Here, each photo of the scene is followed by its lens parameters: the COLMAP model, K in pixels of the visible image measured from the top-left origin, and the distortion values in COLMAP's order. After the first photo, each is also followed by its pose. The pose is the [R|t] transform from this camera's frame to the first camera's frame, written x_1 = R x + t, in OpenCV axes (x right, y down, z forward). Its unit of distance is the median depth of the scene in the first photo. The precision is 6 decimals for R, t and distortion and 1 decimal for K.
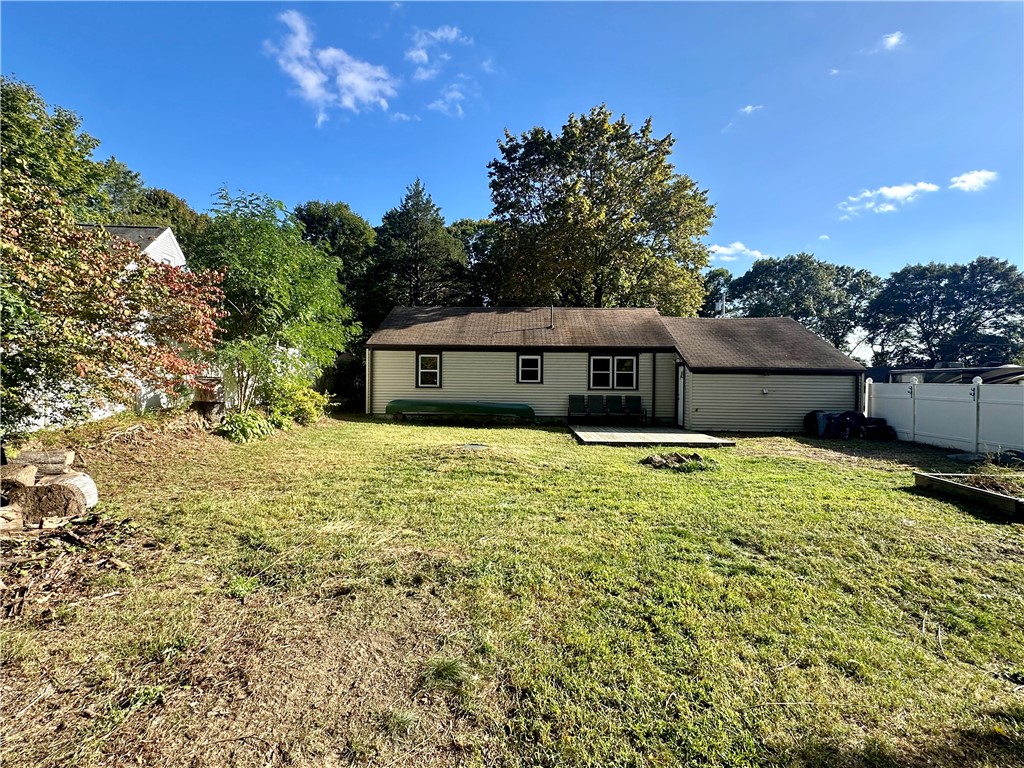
lens RADIAL K [[480.8, 0, 513.5], [0, 480.8, 383.2], [0, 0, 1]] dist [-0.004590, -0.000204]
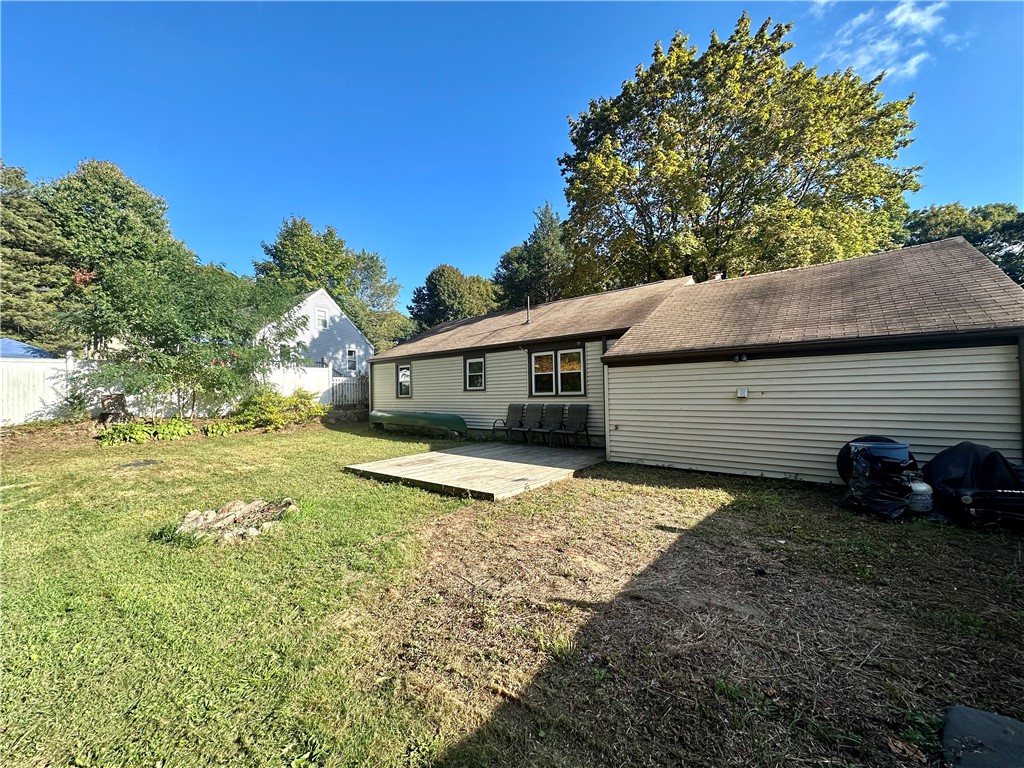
lens RADIAL K [[409.2, 0, 511.3], [0, 409.2, 383.7], [0, 0, 1]] dist [0.002276, -0.000131]
pose [[0.800908, -0.038769, -0.597531, 0.521487], [0.022580, 0.999147, -0.034562, 0.014254], [0.598361, 0.014188, 0.801101, 0.459713]]
